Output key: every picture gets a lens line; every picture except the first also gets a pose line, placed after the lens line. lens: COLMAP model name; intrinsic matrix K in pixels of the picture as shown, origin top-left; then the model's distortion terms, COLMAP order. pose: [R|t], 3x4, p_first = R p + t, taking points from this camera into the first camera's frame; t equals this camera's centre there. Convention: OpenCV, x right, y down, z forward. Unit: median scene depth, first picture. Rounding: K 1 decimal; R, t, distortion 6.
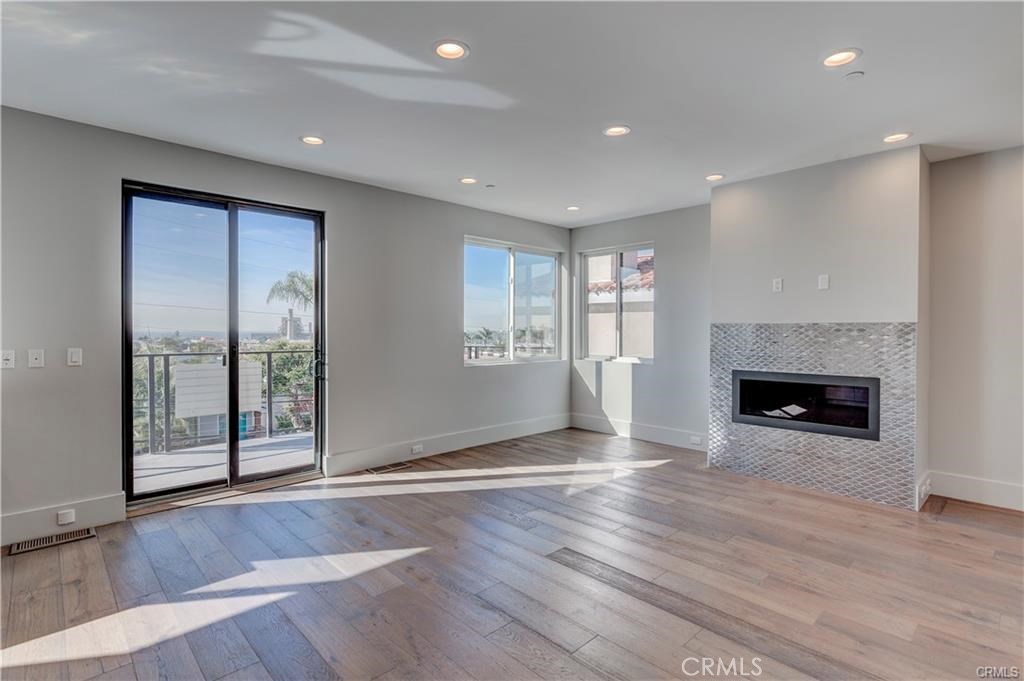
lens RADIAL K [[491.0, 0, 521.6], [0, 491.0, 335.8], [0, 0, 1]] dist [-0.010517, -0.001186]
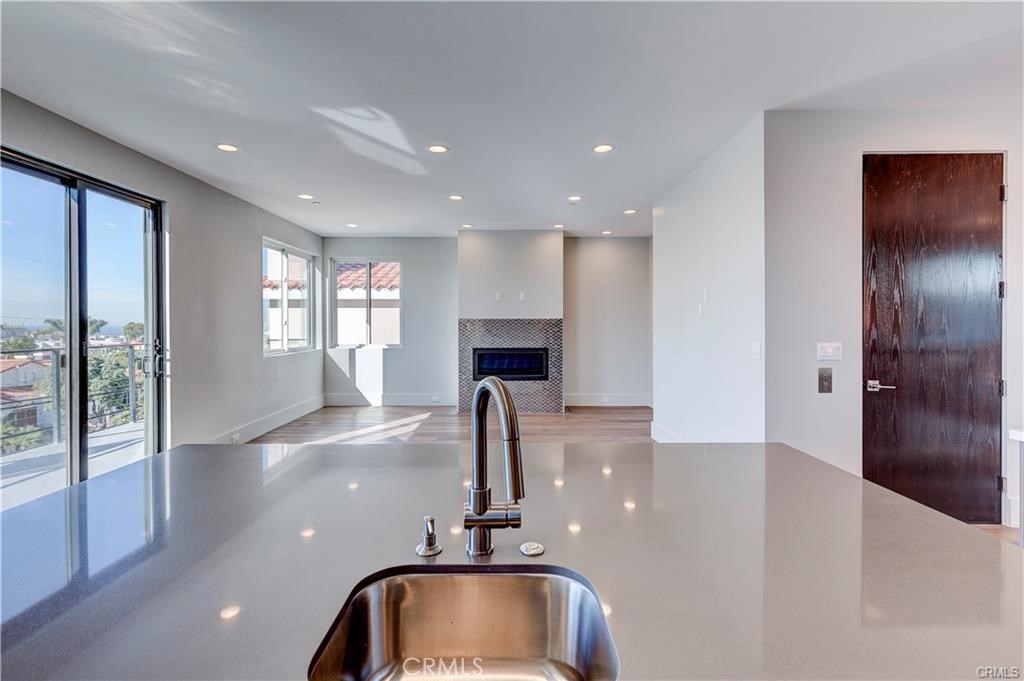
lens RADIAL K [[458.8, 0, 510.1], [0, 458.8, 330.6], [0, 0, 1]] dist [-0.001283, 0.000512]
pose [[0.687828, -0.018531, 0.725637, -0.426524], [0.012582, 0.999828, 0.013606, -0.003663], [-0.725765, -0.000228, 0.687943, -0.081464]]
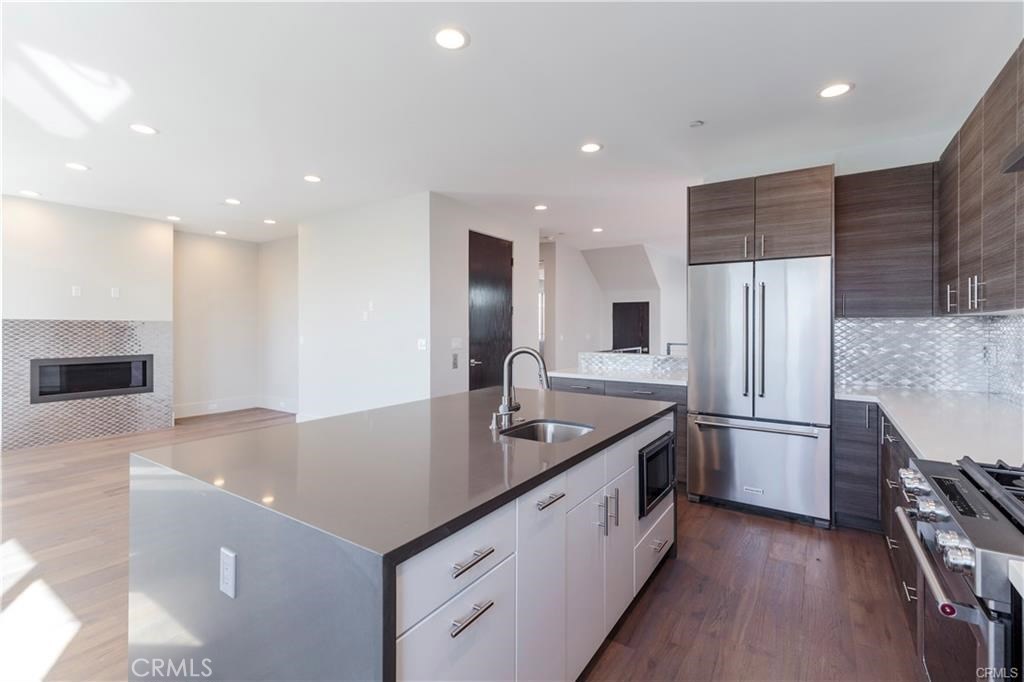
lens RADIAL K [[458.8, 0, 514.8], [0, 458.8, 331.9], [0, 0, 1]] dist [-0.001283, 0.000512]
pose [[-0.226057, -0.012415, 0.974035, -0.668403], [0.005851, 0.999883, 0.014103, -0.002360], [-0.974097, 0.008887, -0.225958, 0.098962]]
